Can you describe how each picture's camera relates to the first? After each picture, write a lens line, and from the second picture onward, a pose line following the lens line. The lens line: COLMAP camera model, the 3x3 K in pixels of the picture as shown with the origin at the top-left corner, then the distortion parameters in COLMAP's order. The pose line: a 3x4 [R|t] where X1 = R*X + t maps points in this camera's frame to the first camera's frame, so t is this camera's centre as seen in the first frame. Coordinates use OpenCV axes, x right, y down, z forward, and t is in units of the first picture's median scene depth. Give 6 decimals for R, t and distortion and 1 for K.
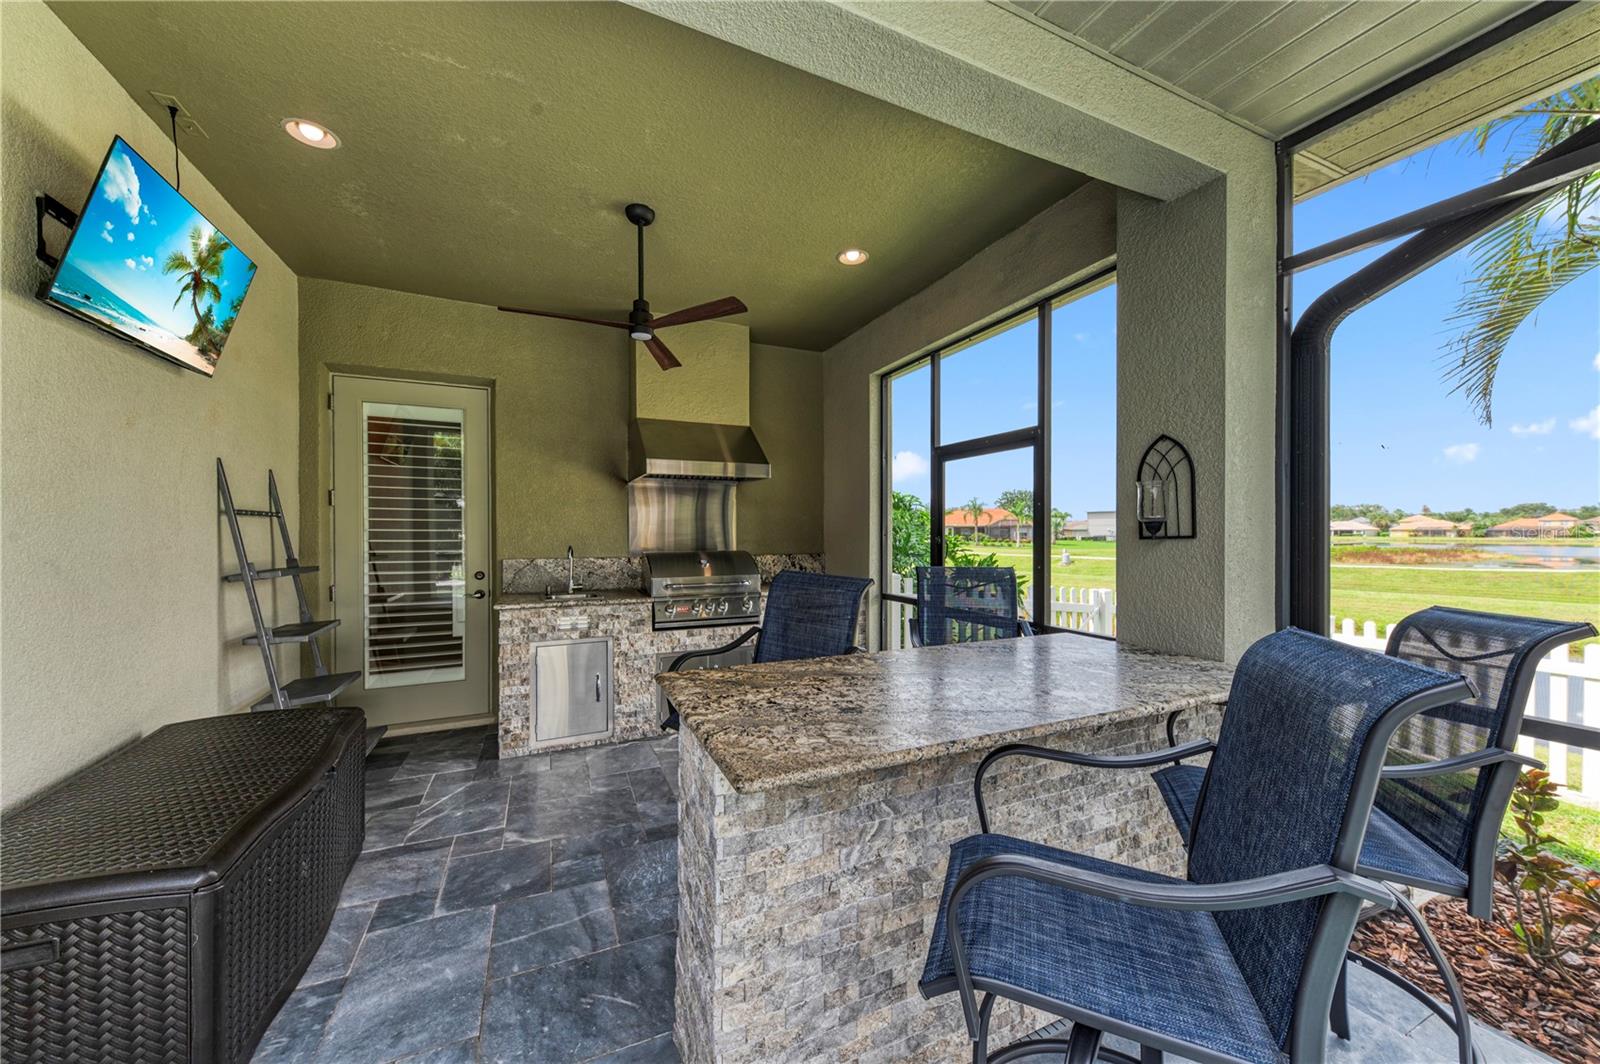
lens RADIAL K [[576.4, 0, 803.8], [0, 576.4, 536.5], [0, 0, 1]] dist [0.008924, -0.000005]
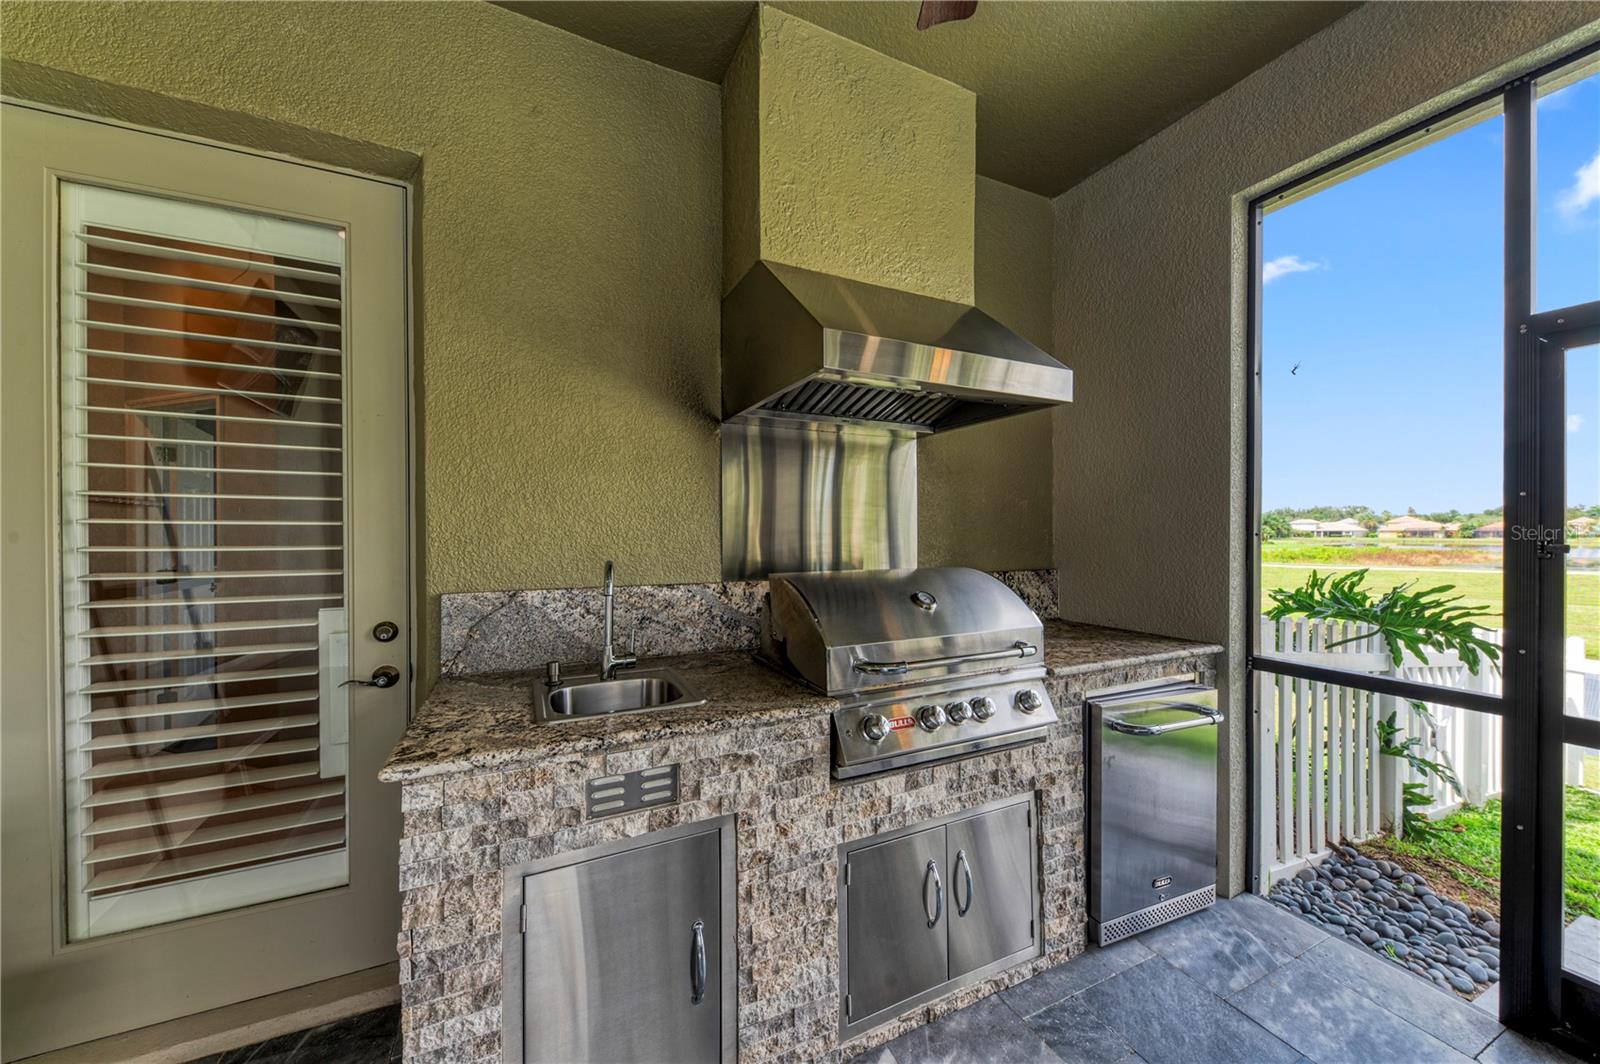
lens RADIAL K [[568.4, 0, 799.5], [0, 568.4, 536.5], [0, 0, 1]] dist [0.013317, -0.005845]
pose [[0.999839, 0.000094, 0.017943, -0.271093], [-0.000067, 0.999999, -0.001526, -0.000391], [-0.017943, 0.001525, 0.999838, 0.584630]]
